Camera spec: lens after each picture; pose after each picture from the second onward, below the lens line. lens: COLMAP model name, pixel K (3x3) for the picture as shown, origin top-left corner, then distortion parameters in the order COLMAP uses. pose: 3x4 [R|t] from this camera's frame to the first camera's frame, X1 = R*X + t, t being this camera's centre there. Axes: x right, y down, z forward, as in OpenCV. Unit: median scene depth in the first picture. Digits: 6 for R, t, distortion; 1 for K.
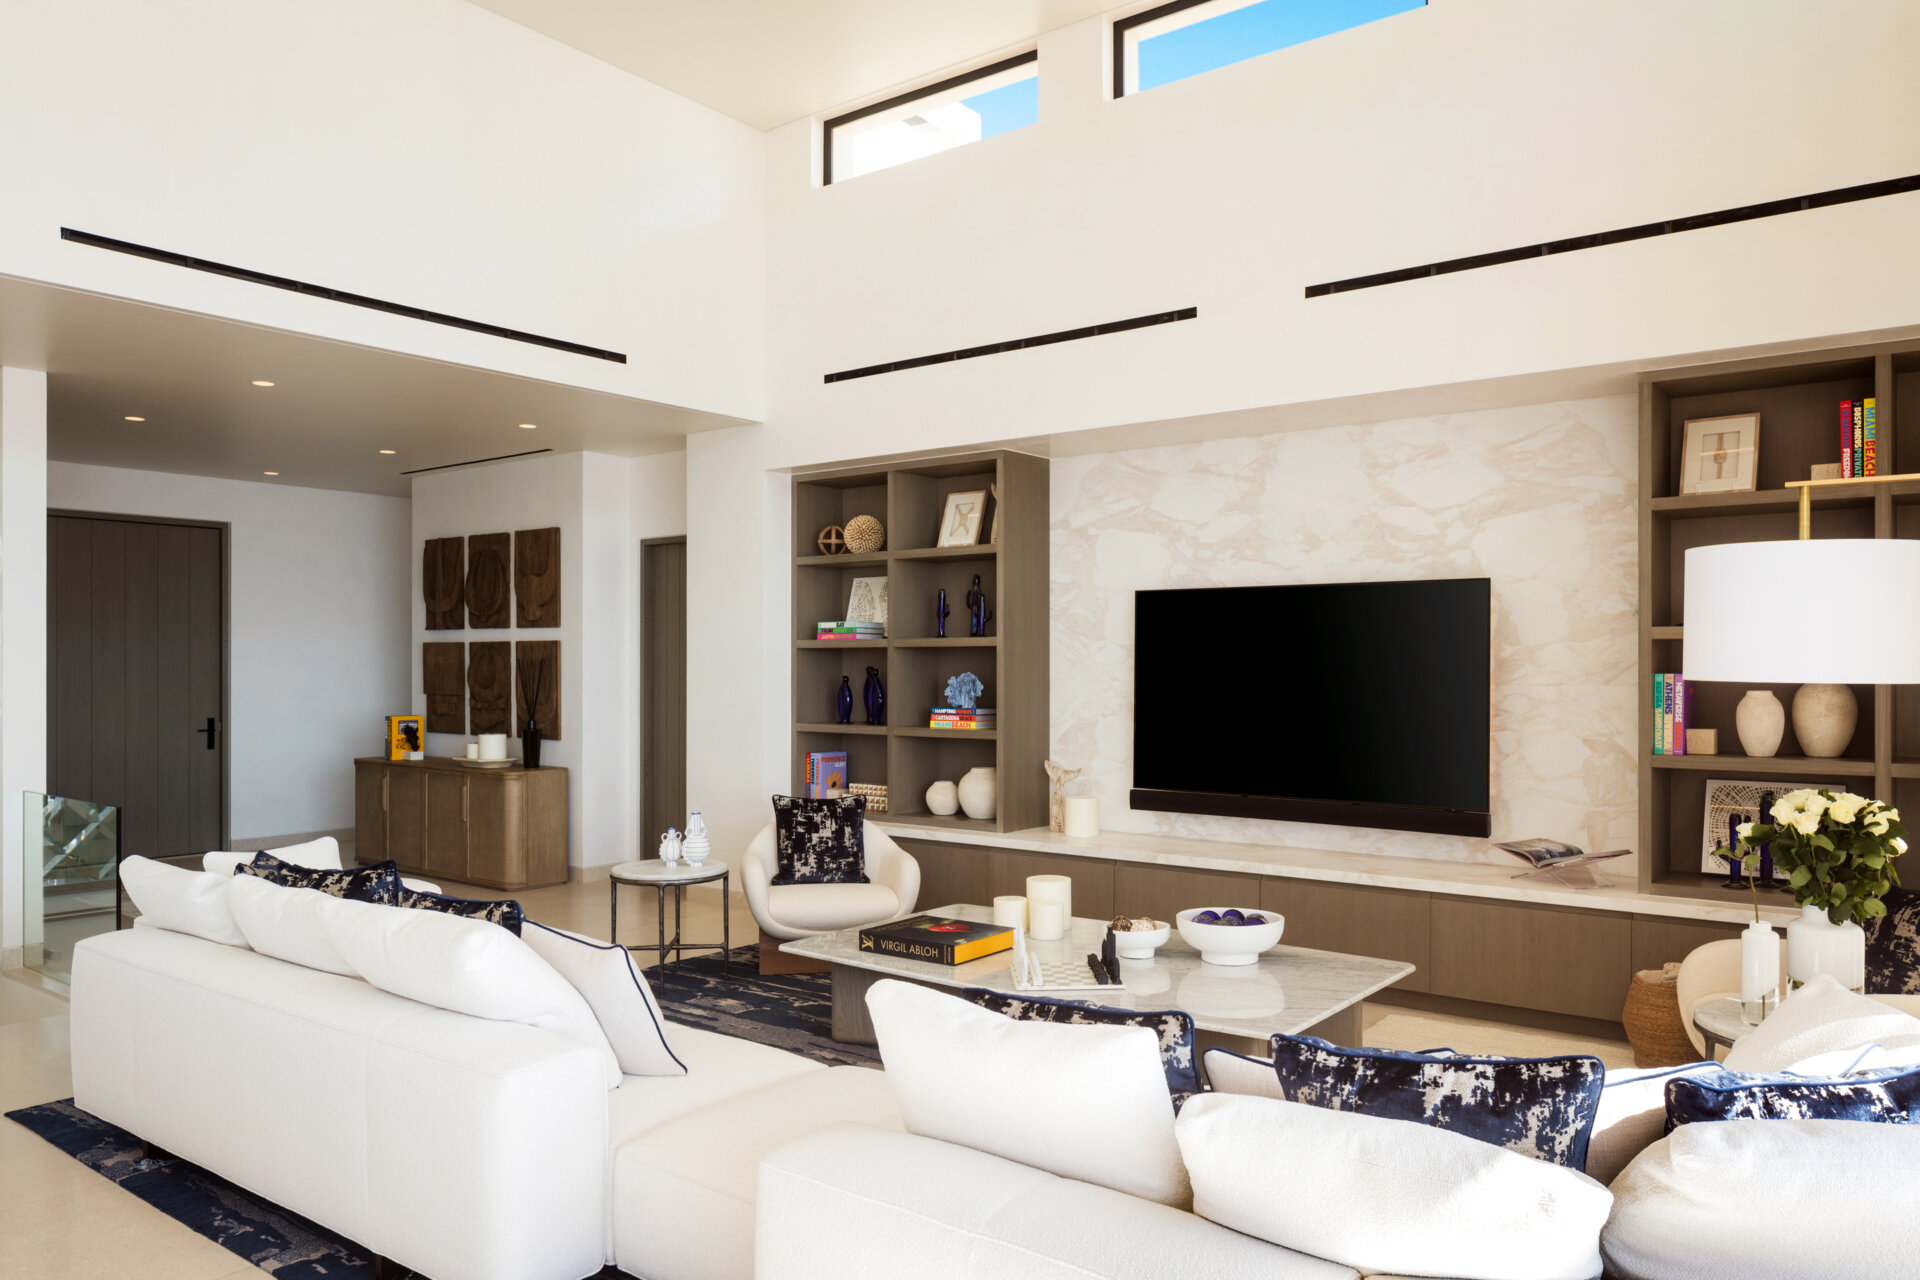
lens RADIAL K [[1347.5, 0, 998.8], [0, 1347.5, 671.5], [0, 0, 1]] dist [0.010565, 0.001704]
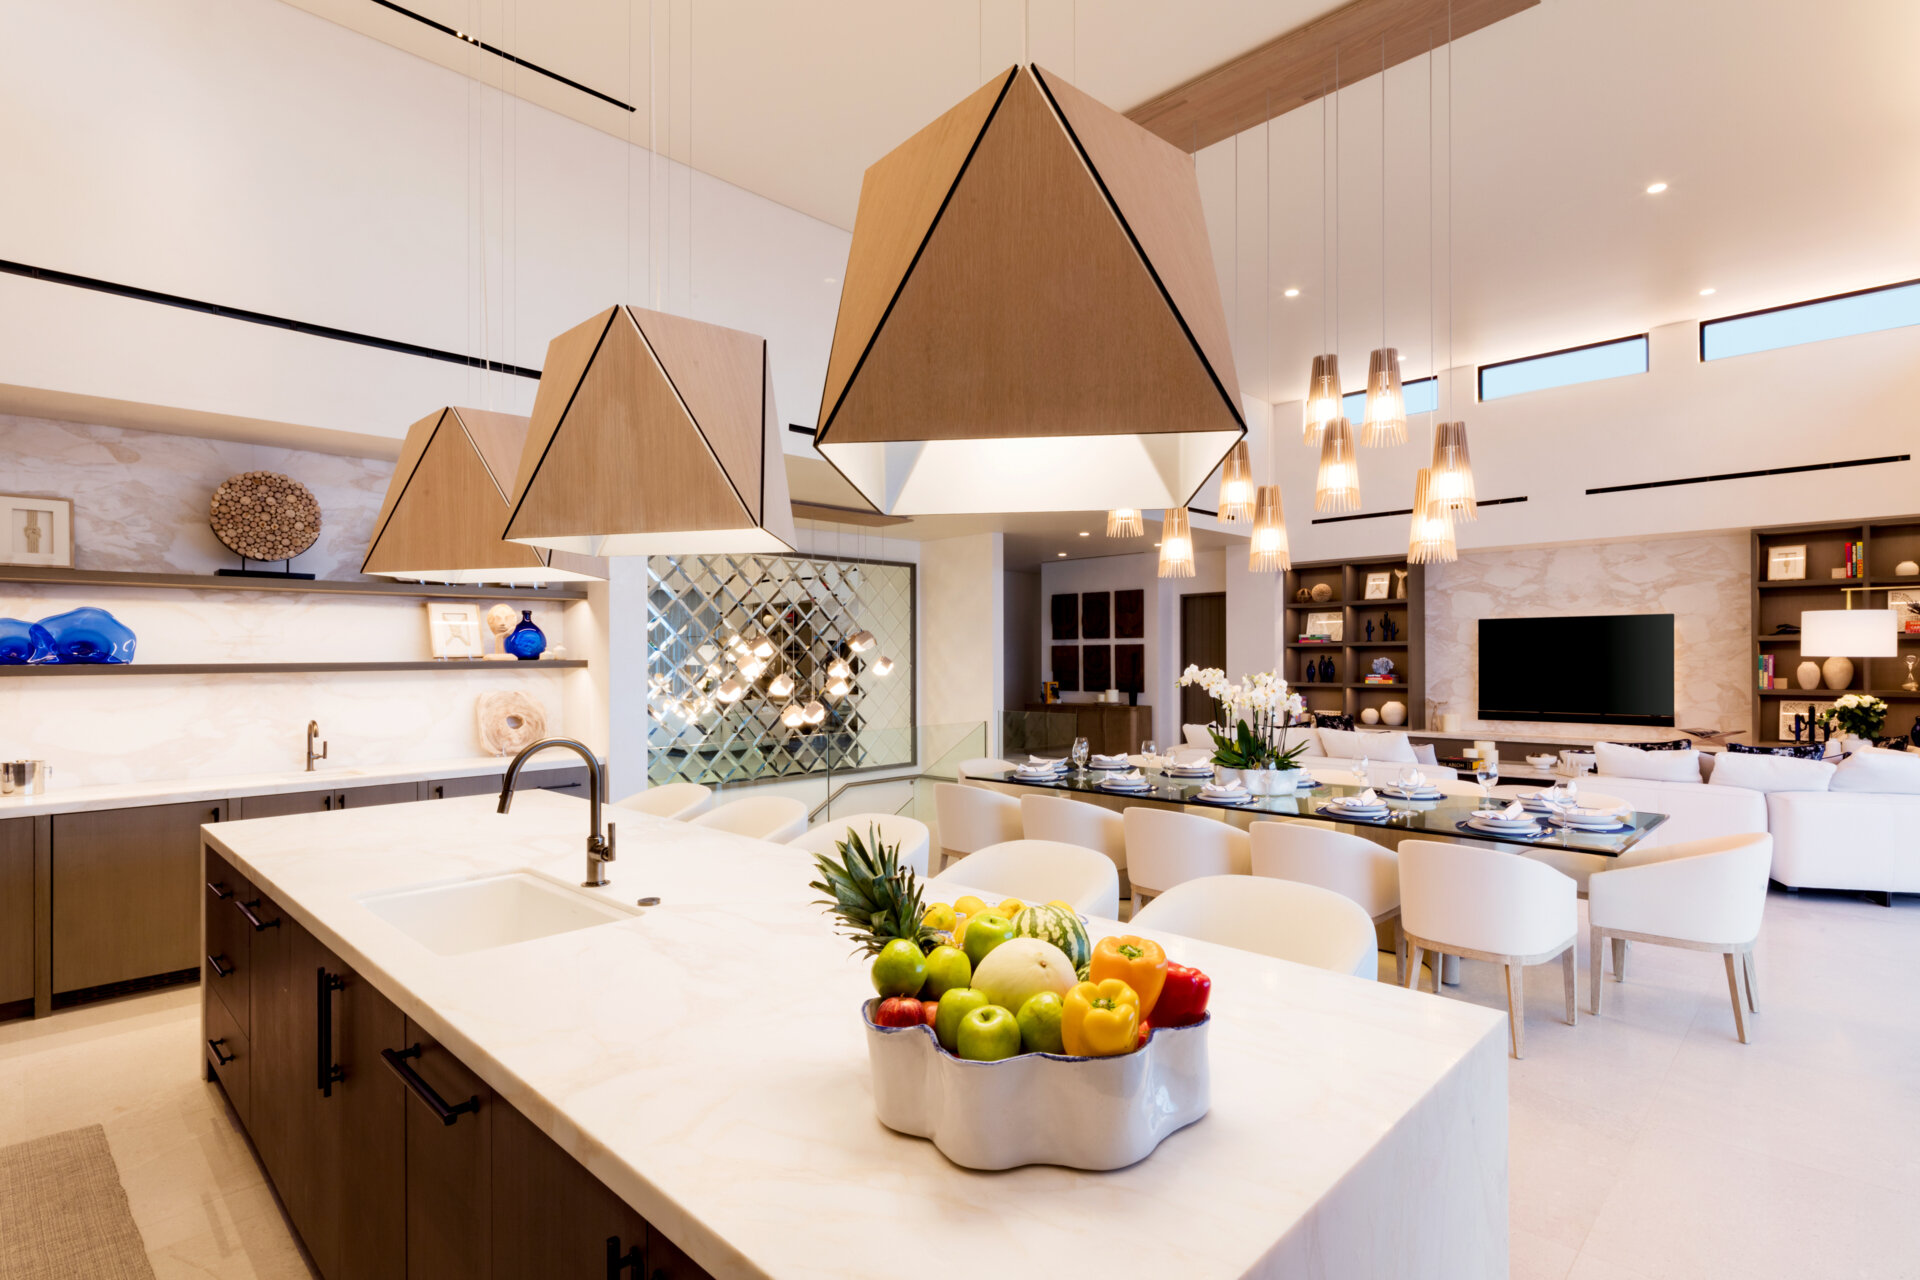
lens RADIAL K [[963.6, 0, 1010.3], [0, 963.6, 656.6], [0, 0, 1]] dist [0.004284, 0.000579]
pose [[0.995658, 0.001963, -0.093064, -0.485822], [-0.003870, 0.999786, -0.020318, 0.032822], [0.093004, 0.020590, 0.995453, -0.591776]]
